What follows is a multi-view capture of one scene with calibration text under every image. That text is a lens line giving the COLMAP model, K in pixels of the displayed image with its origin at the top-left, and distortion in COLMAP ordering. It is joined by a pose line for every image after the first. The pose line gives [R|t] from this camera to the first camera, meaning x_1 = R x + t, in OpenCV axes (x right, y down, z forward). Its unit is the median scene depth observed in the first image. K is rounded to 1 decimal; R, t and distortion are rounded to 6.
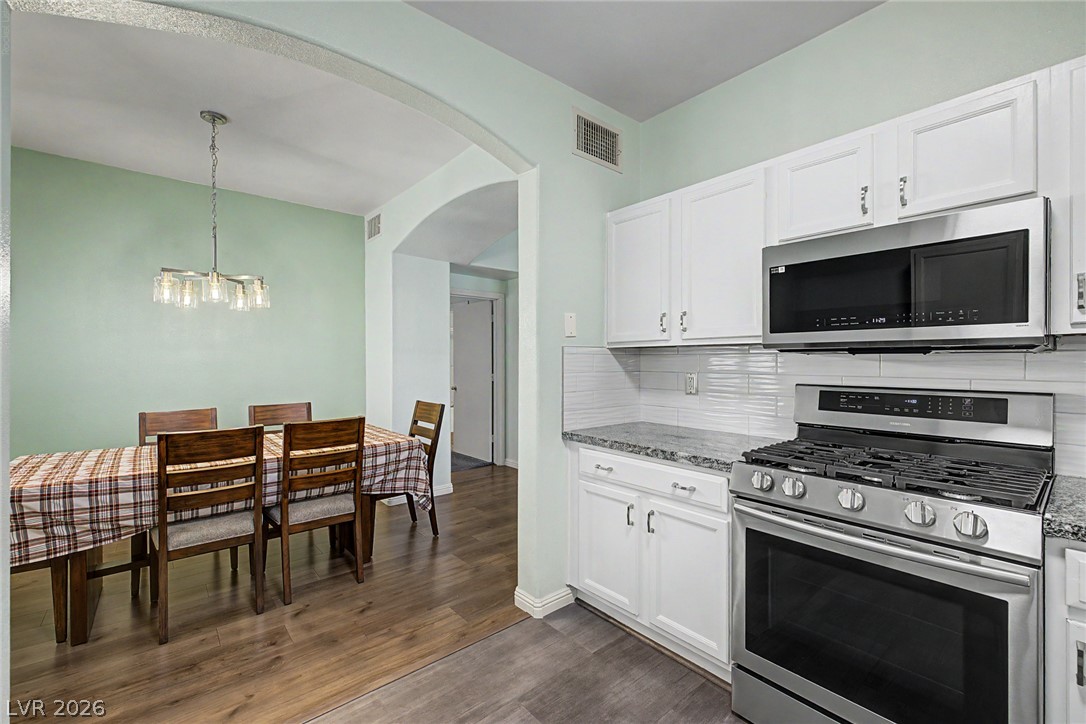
lens RADIAL K [[456.0, 0, 533.1], [0, 456.0, 362.9], [0, 0, 1]] dist [0.002183, 0.000117]
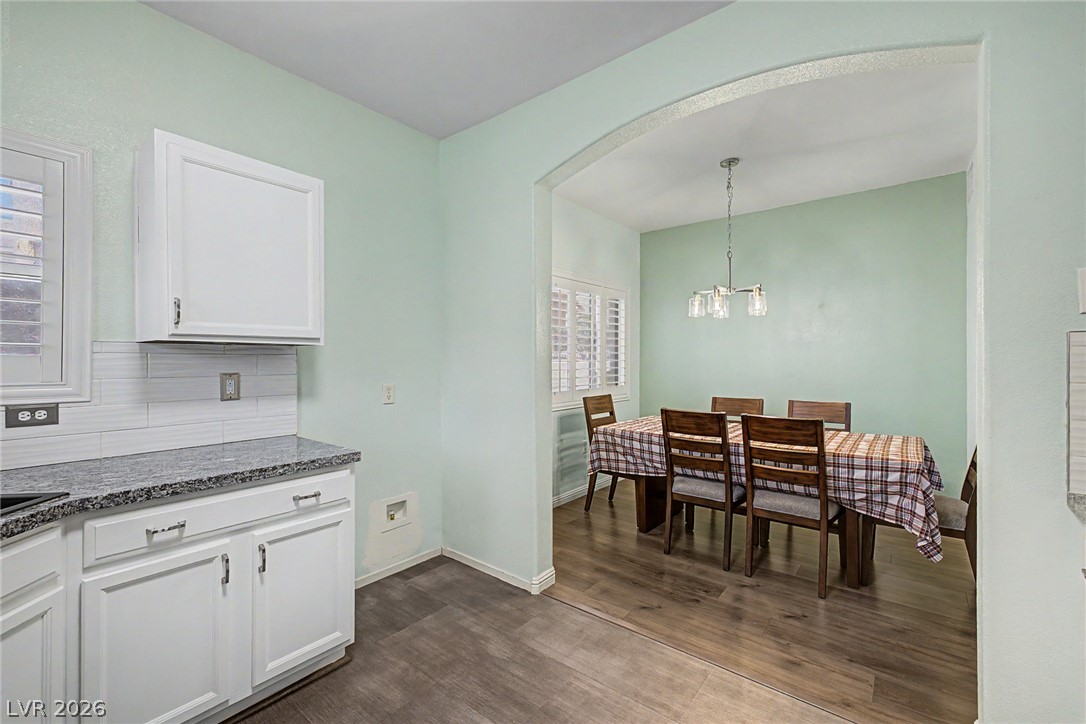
lens RADIAL K [[458.1, 0, 541.3], [0, 458.1, 357.6], [0, 0, 1]] dist [0.003111, 0.000023]
pose [[0.192499, 0.000645, -0.981297, 0.478798], [-0.001780, 0.999998, 0.000308, -0.008464], [0.981296, 0.001687, 0.192500, 0.288000]]
